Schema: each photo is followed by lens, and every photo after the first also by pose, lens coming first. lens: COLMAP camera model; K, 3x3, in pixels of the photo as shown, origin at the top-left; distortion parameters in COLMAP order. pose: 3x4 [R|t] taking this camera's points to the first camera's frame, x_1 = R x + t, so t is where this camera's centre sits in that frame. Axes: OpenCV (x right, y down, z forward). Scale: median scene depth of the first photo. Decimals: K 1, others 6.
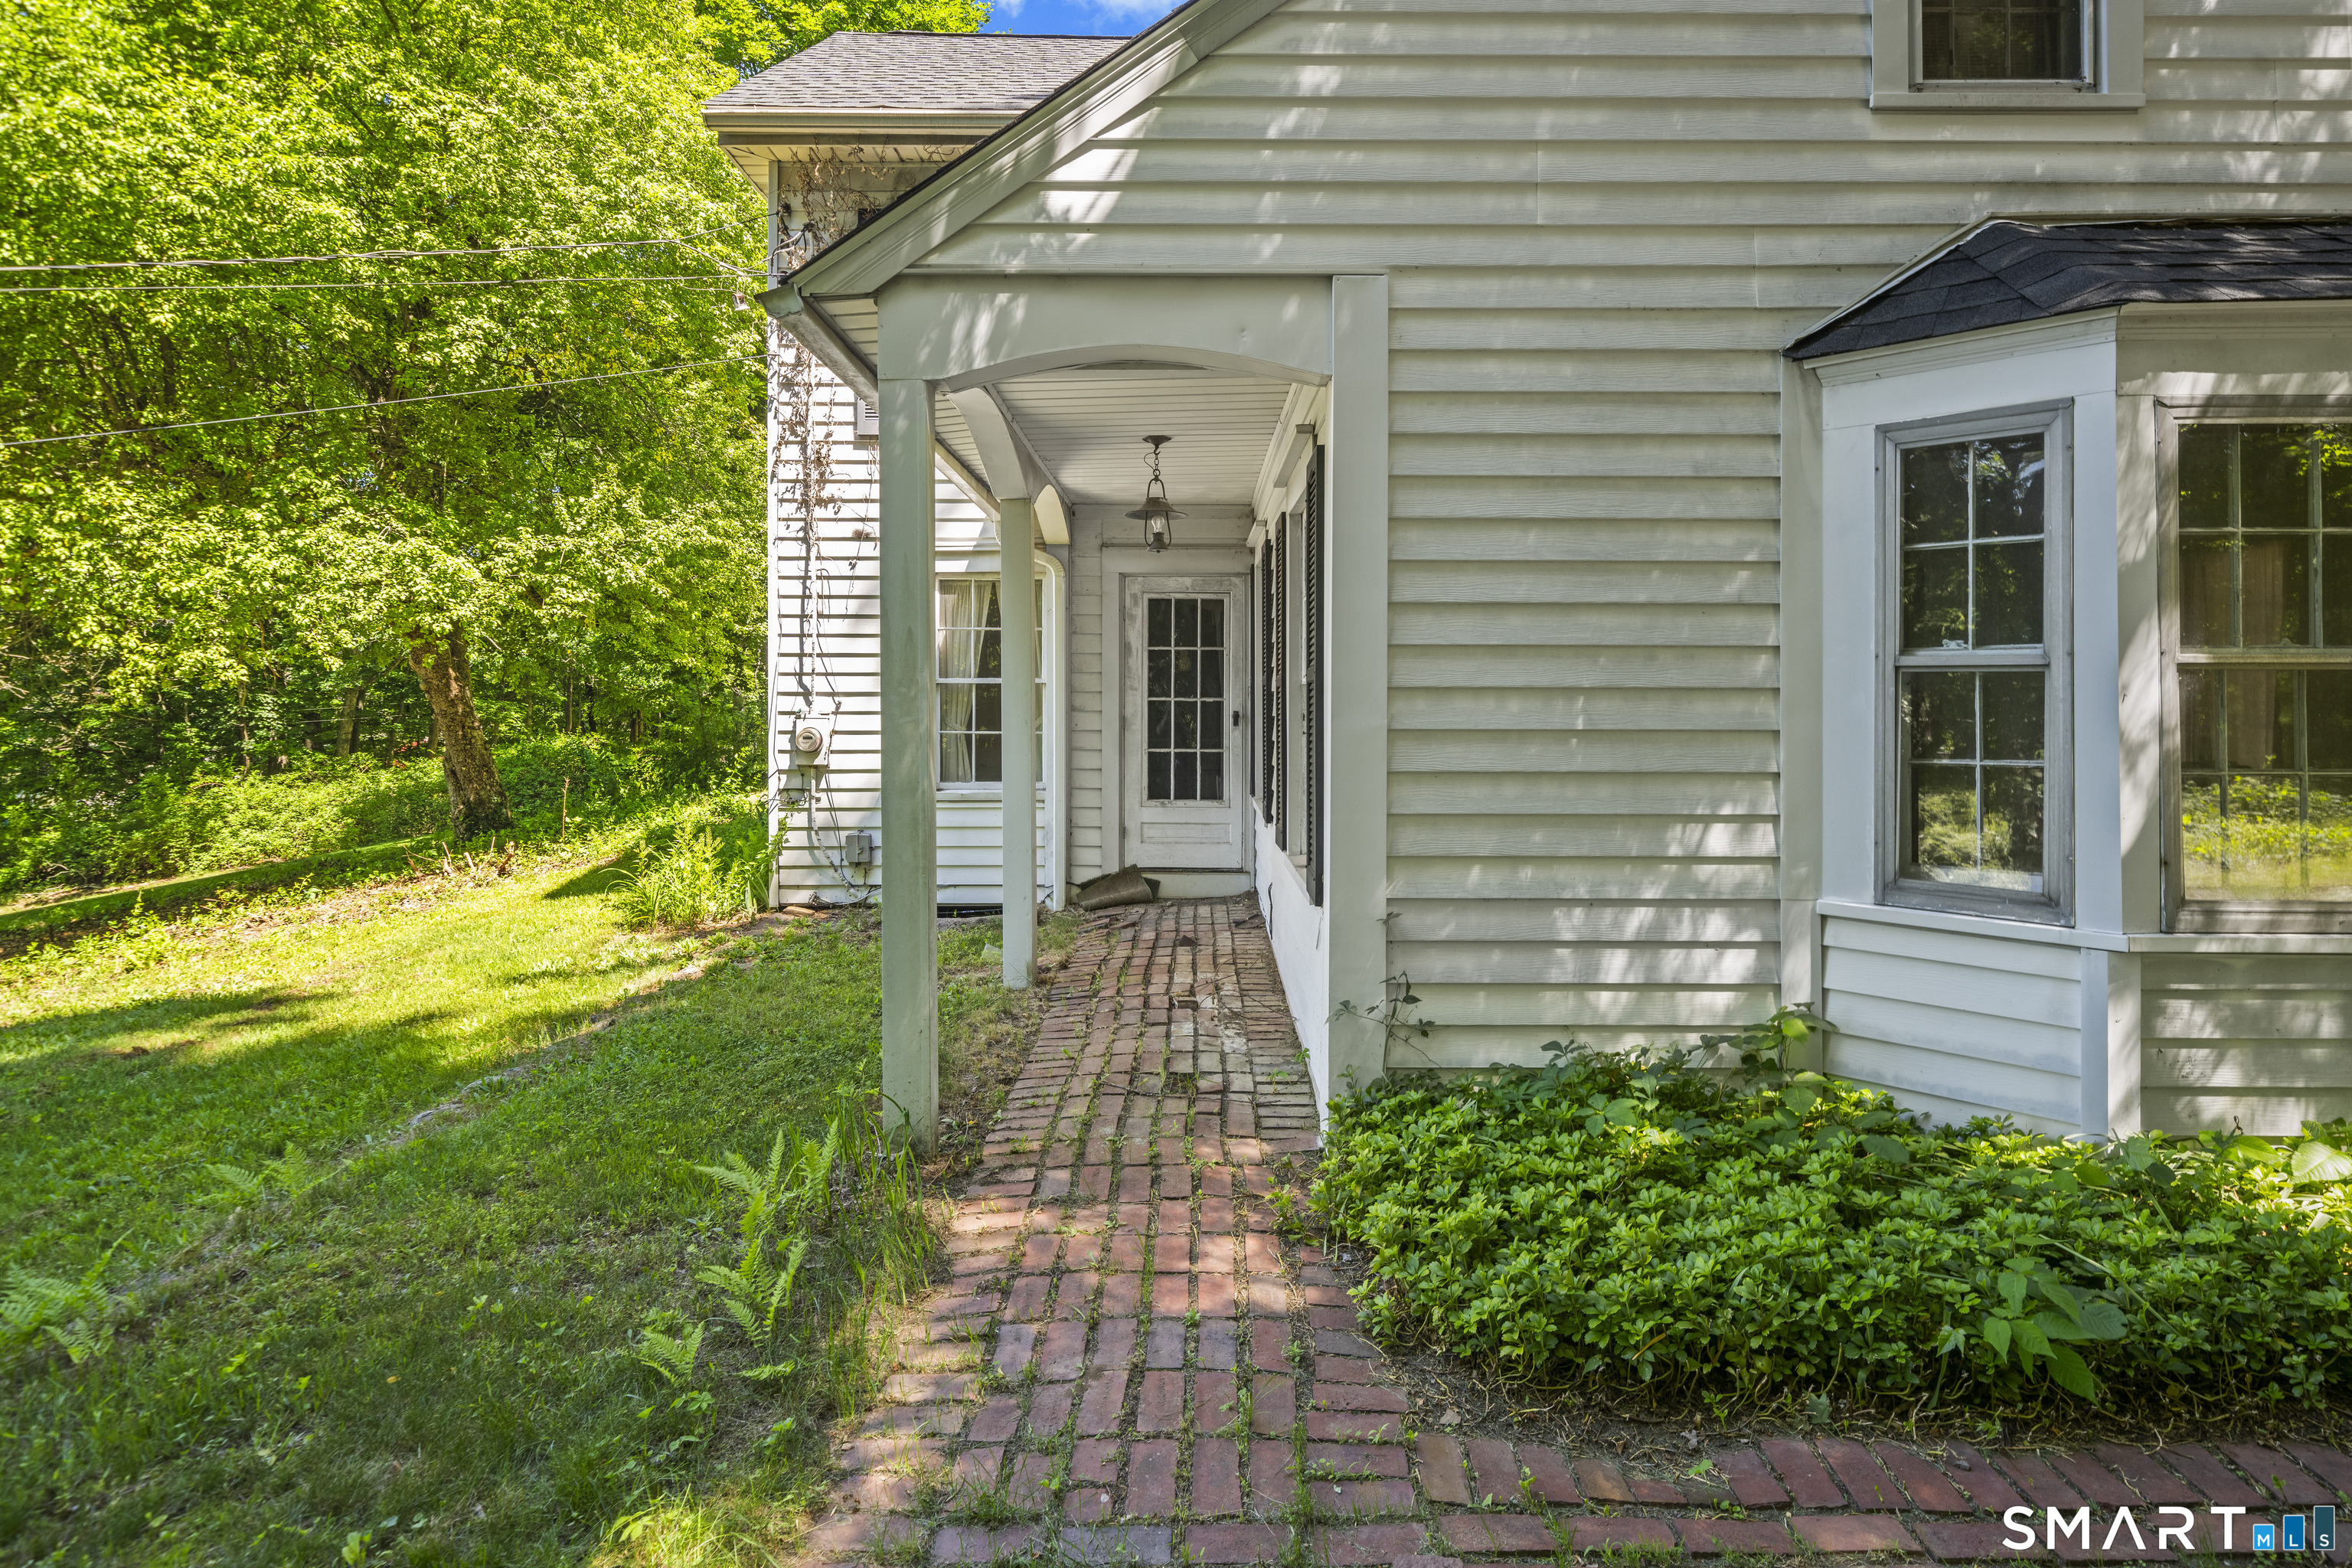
lens RADIAL K [[1144.5, 0, 1193.2], [0, 1144.5, 691.3], [0, 0, 1]] dist [0.002400, -0.001423]
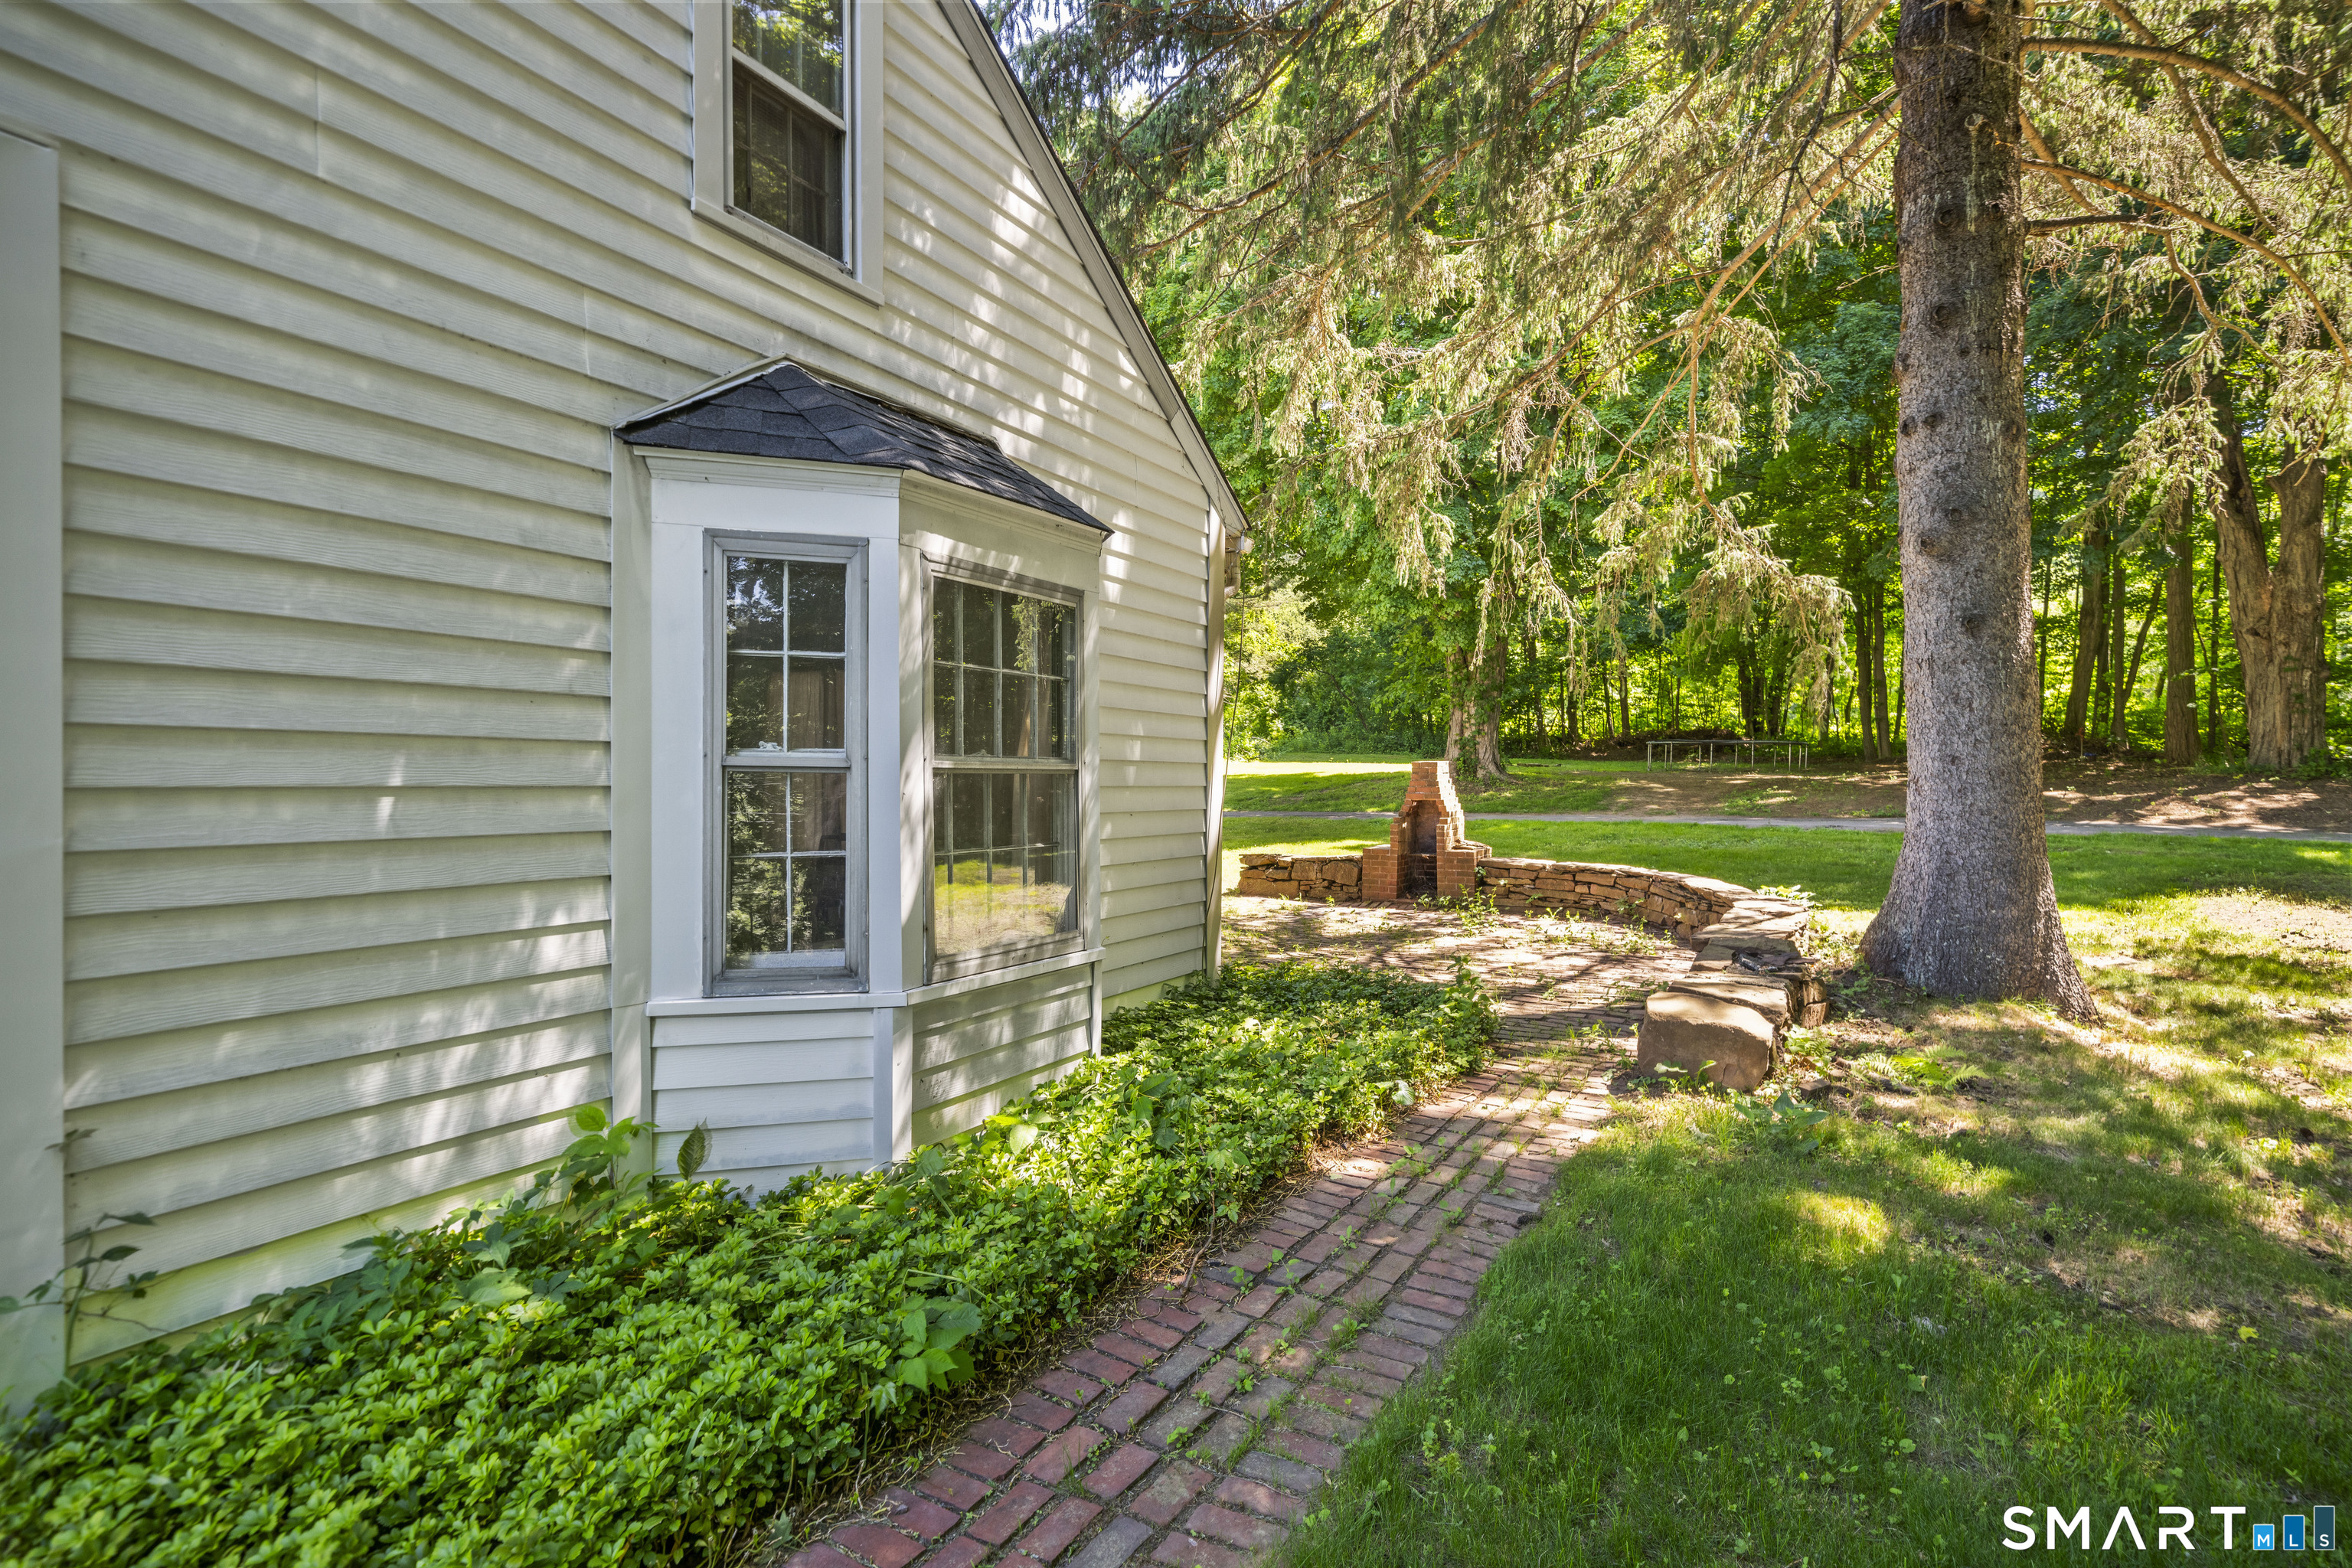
lens RADIAL K [[1144.5, 0, 1167.5], [0, 1144.5, 793.3], [0, 0, 1]] dist [0.002400, -0.001423]
pose [[0.507903, -0.008923, 0.861368, -0.075136], [-0.007123, 0.999869, 0.014558, -0.014619], [-0.861385, -0.013530, 0.507773, 0.128957]]
